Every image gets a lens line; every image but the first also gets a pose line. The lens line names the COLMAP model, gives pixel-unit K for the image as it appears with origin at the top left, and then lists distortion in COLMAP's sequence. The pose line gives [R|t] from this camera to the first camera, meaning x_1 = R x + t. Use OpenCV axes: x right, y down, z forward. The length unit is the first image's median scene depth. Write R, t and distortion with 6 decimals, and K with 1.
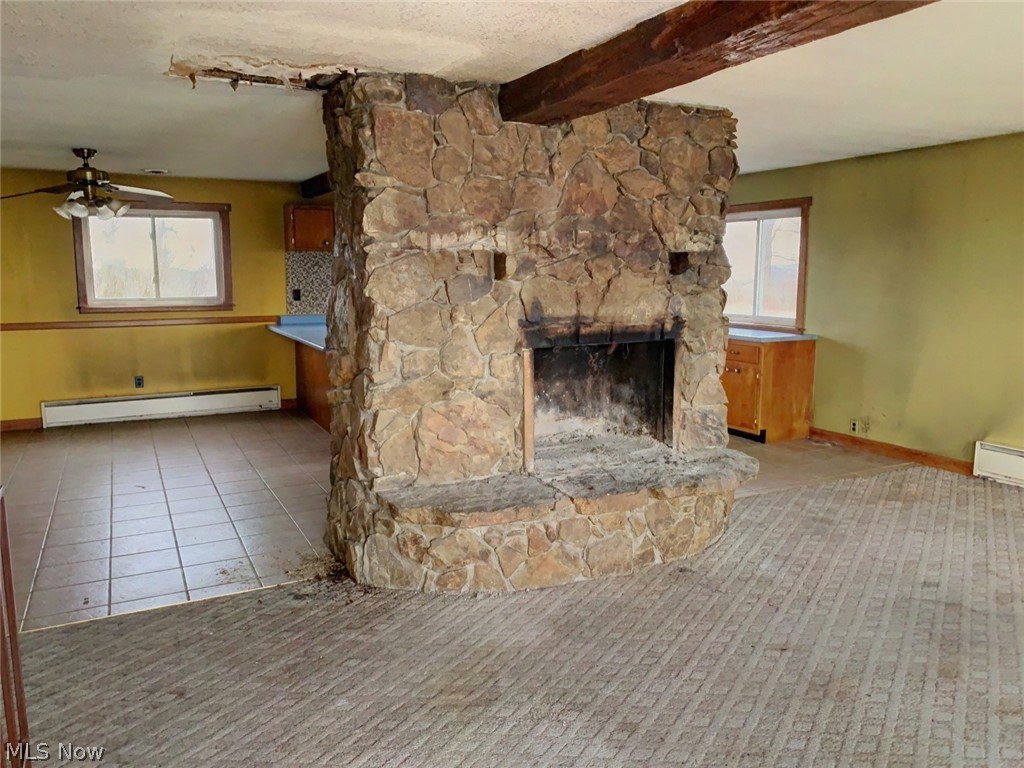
lens RADIAL K [[788.2, 0, 509.8], [0, 788.2, 385.6], [0, 0, 1]] dist [0.051131, -0.049309]
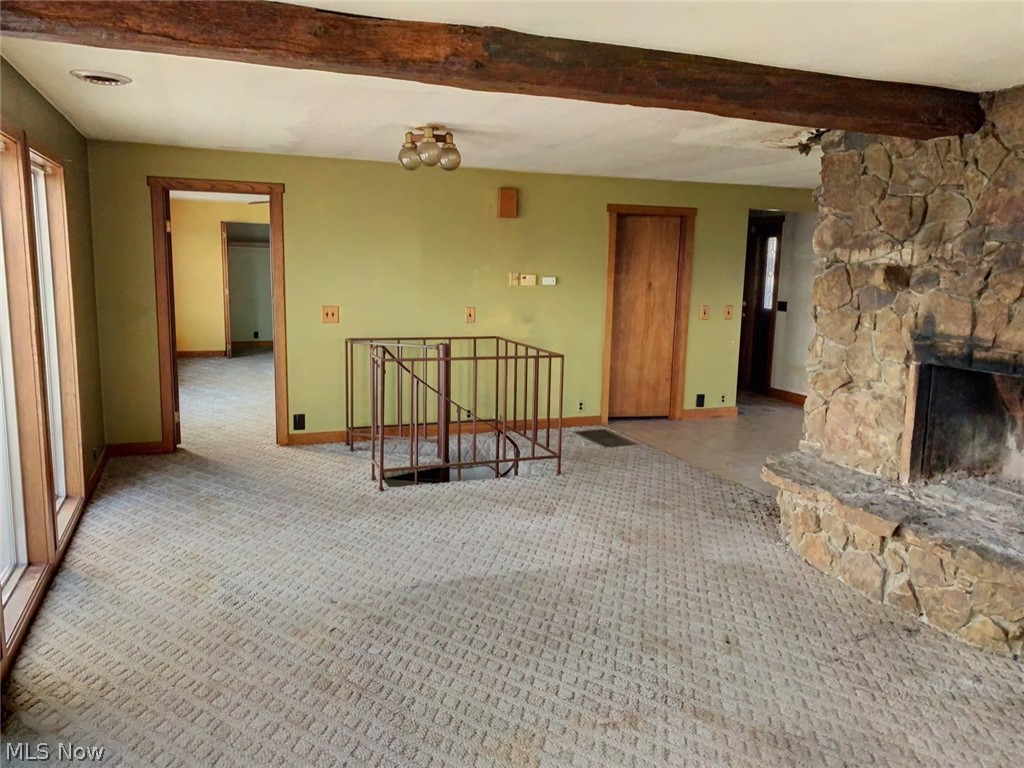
lens RADIAL K [[788.2, 0, 512.5], [0, 788.2, 384.1], [0, 0, 1]] dist [0.051131, -0.049309]
pose [[-0.114798, 0.146548, -0.982520, 1.090051], [-0.178421, 0.969933, 0.165518, -0.096596], [0.977235, 0.194304, -0.085199, 0.600443]]
